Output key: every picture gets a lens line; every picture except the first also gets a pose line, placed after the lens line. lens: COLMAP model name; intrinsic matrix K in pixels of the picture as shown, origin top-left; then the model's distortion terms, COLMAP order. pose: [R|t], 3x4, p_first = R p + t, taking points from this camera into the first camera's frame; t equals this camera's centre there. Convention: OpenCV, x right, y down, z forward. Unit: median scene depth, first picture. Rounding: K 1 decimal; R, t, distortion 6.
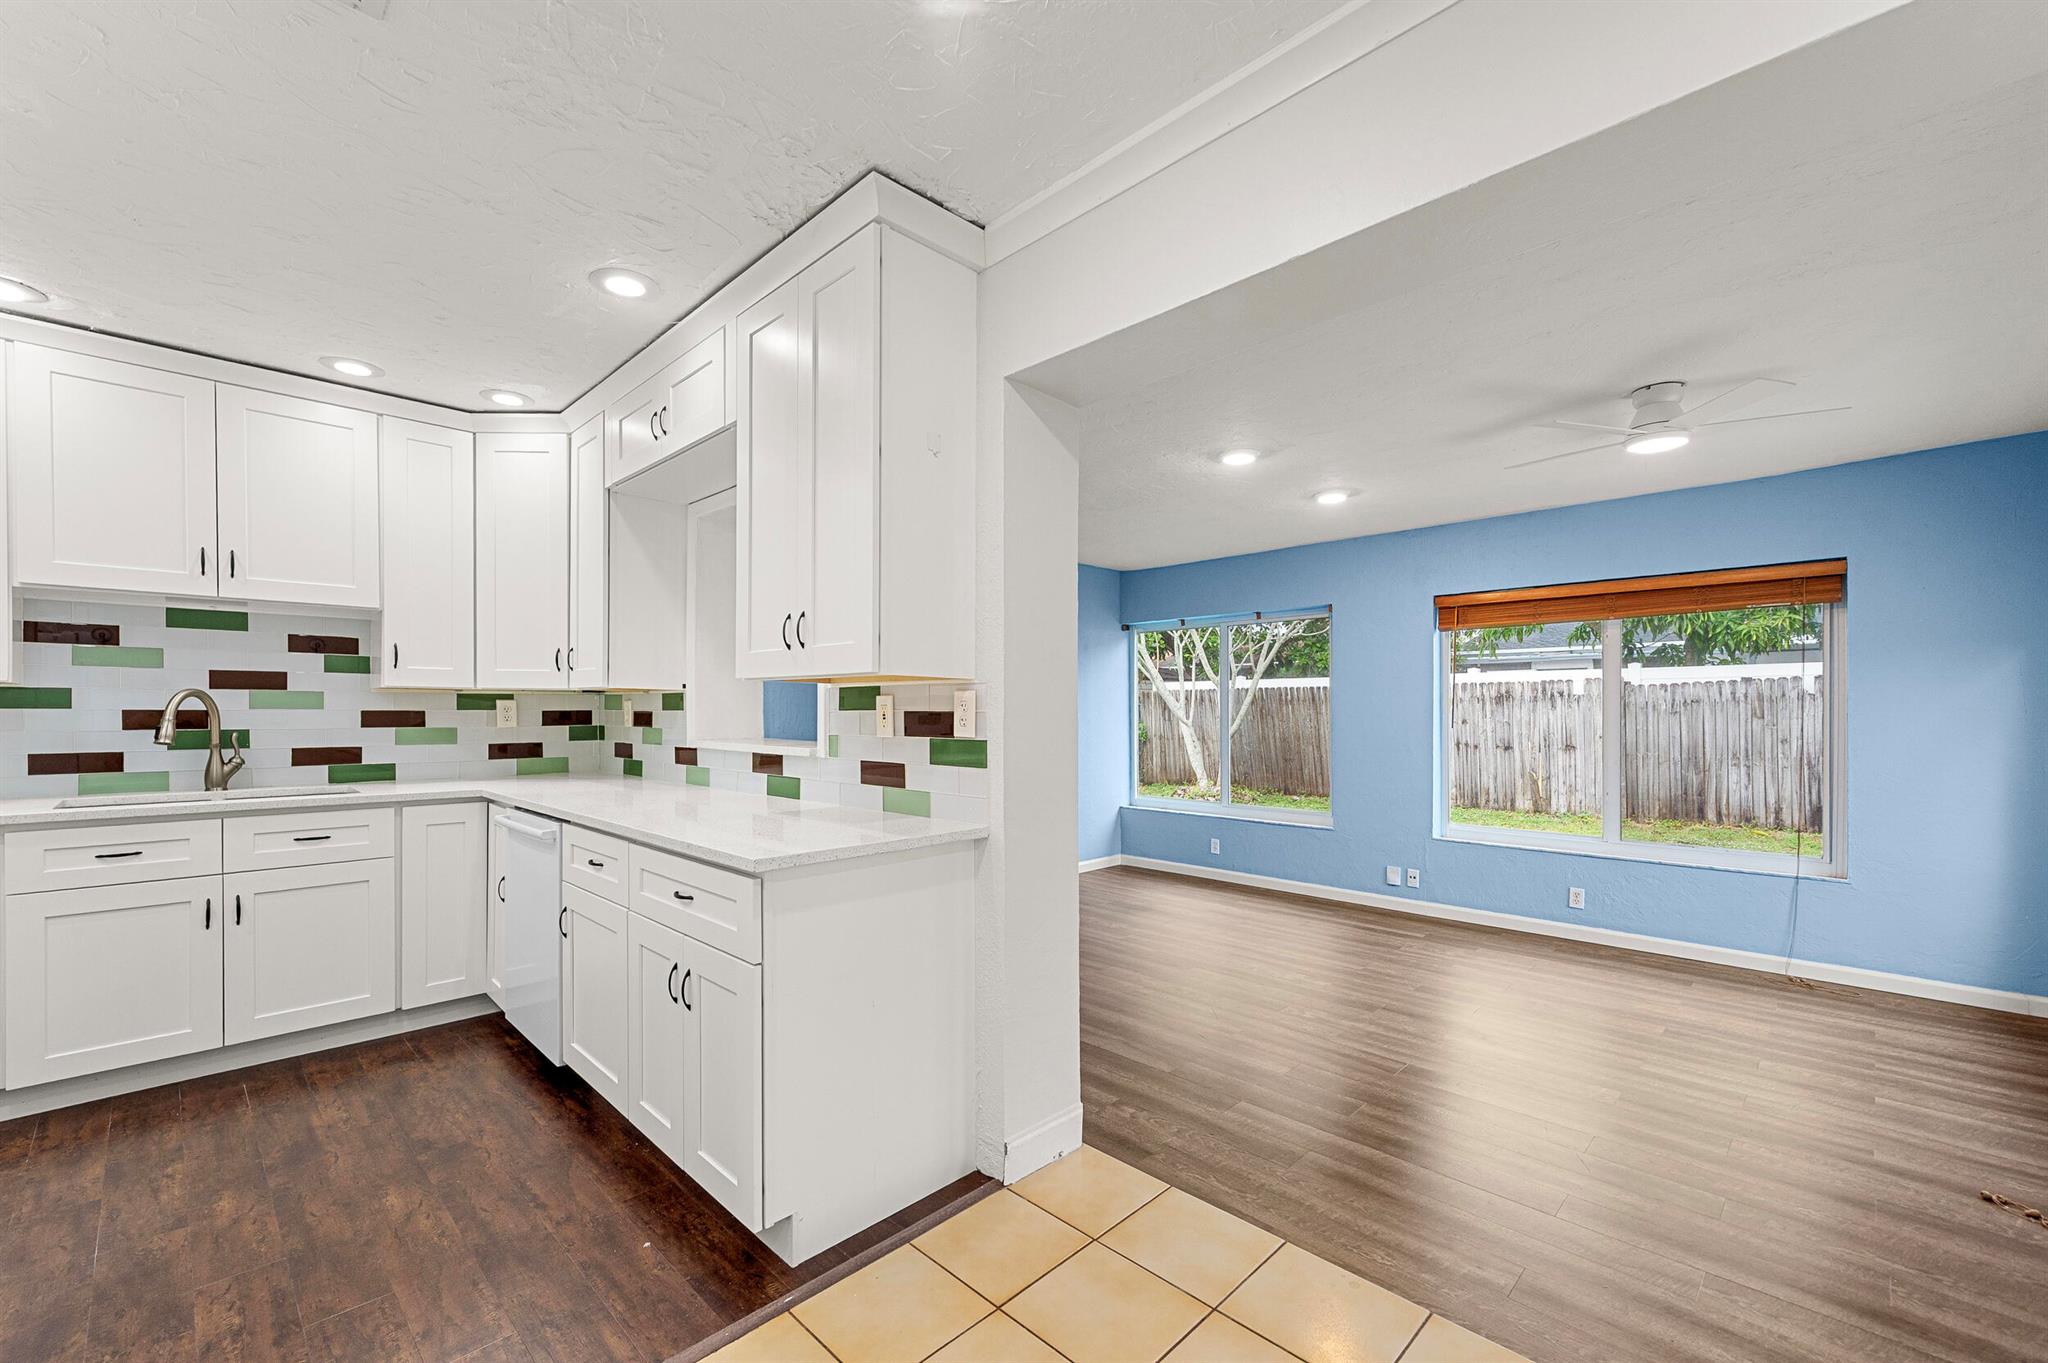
lens RADIAL K [[842.1, 0, 1018.4], [0, 842.1, 717.1], [0, 0, 1]] dist [0.012478, -0.000721]
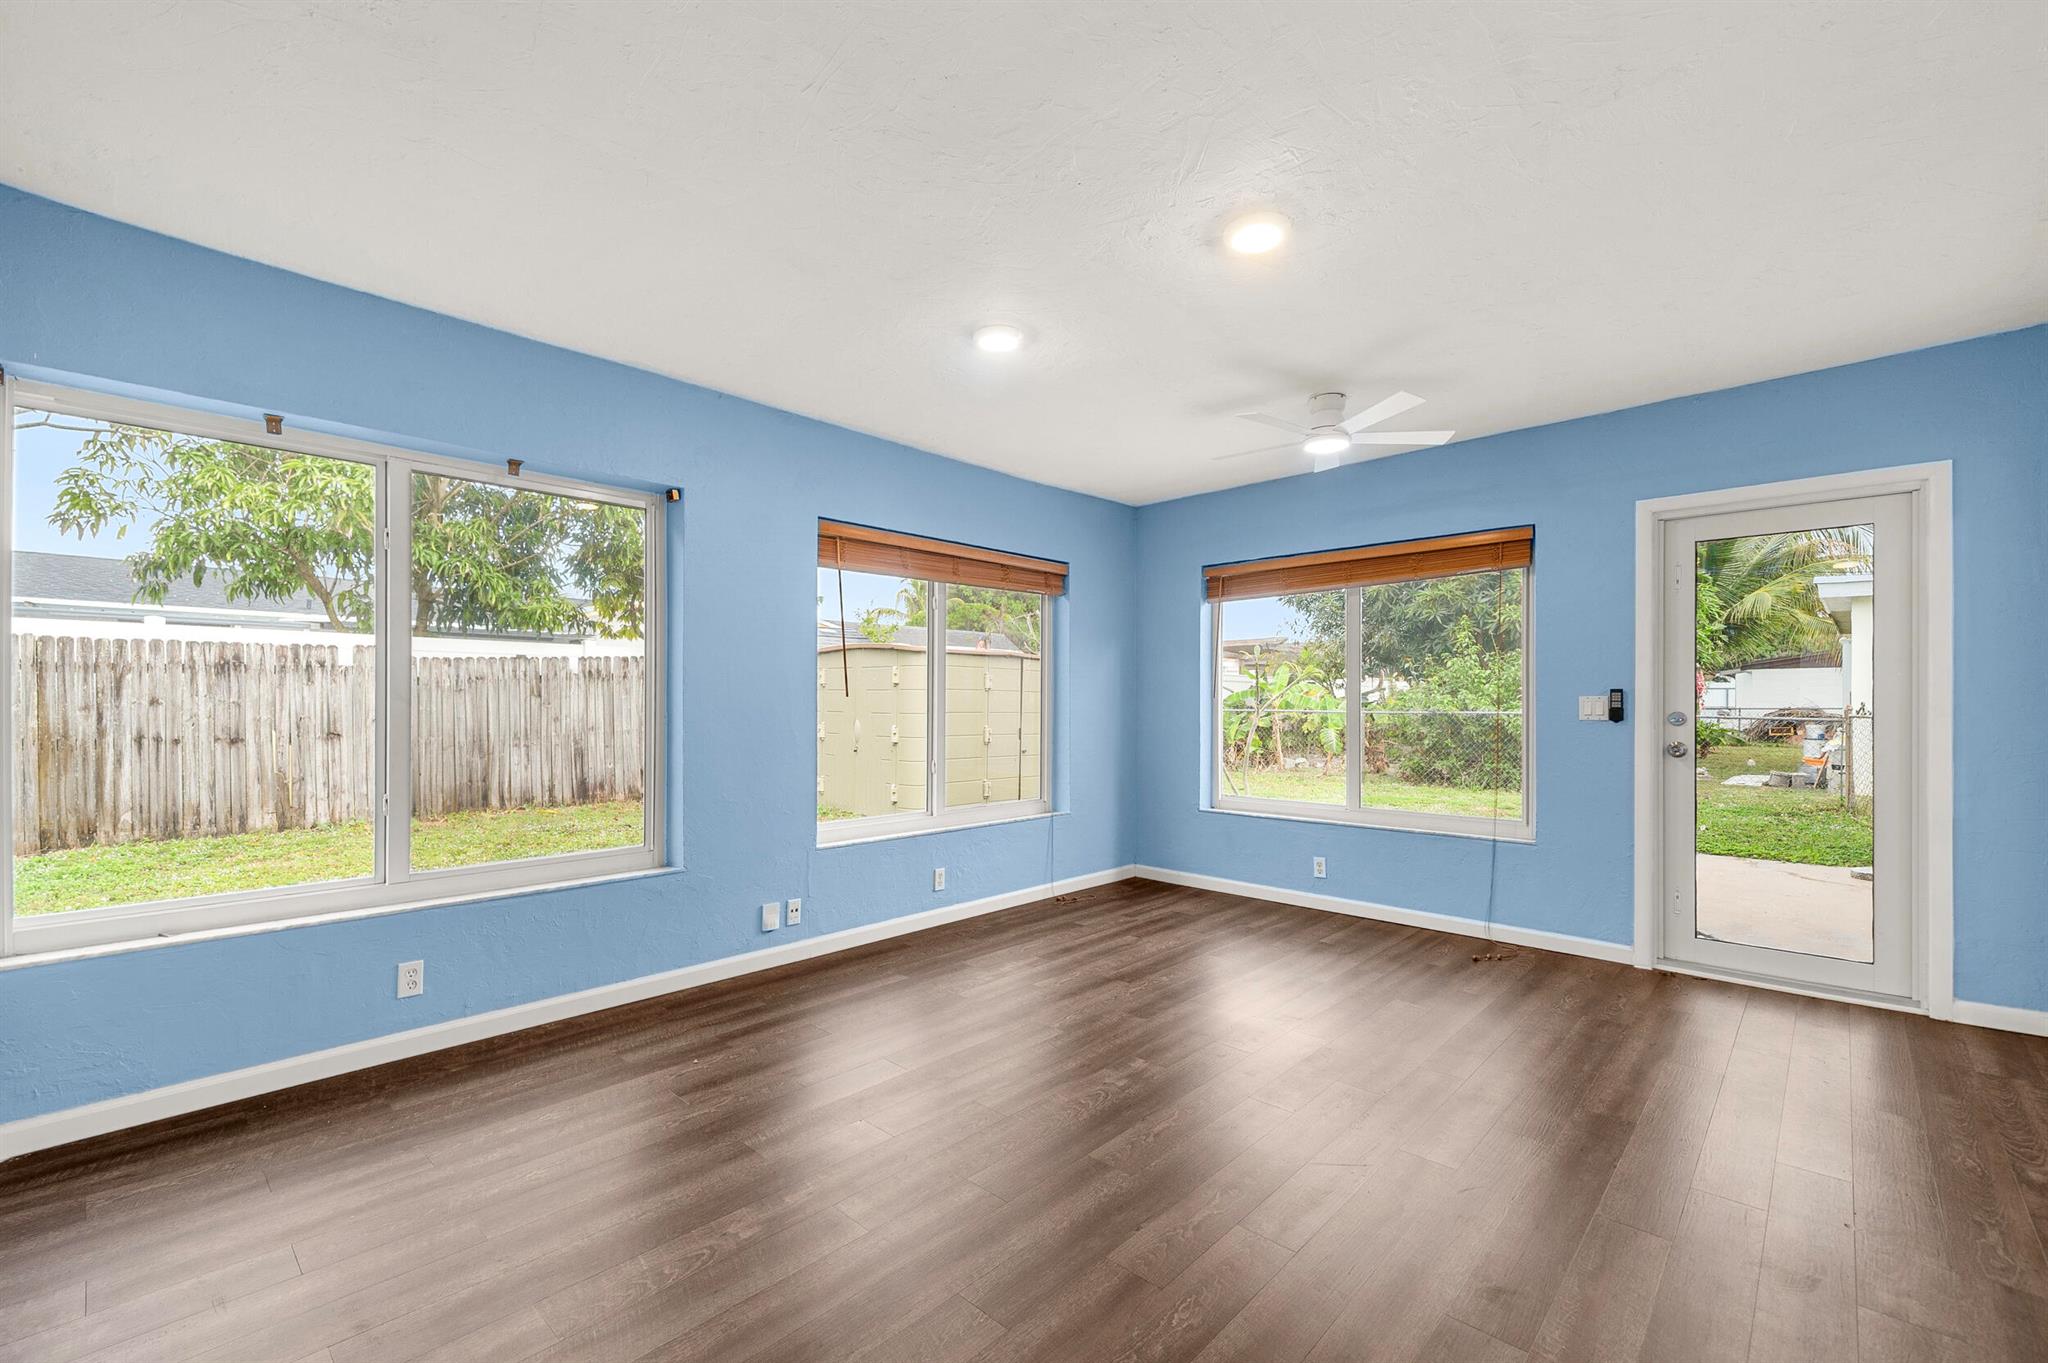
lens RADIAL K [[842.1, 0, 1025.4], [0, 842.1, 697.7], [0, 0, 1]] dist [0.012478, -0.000721]
pose [[-0.017165, 0.006745, 0.999830, -0.120264], [0.003441, 0.999972, -0.006687, 0.009833], [-0.999847, 0.003326, -0.017188, 0.420885]]
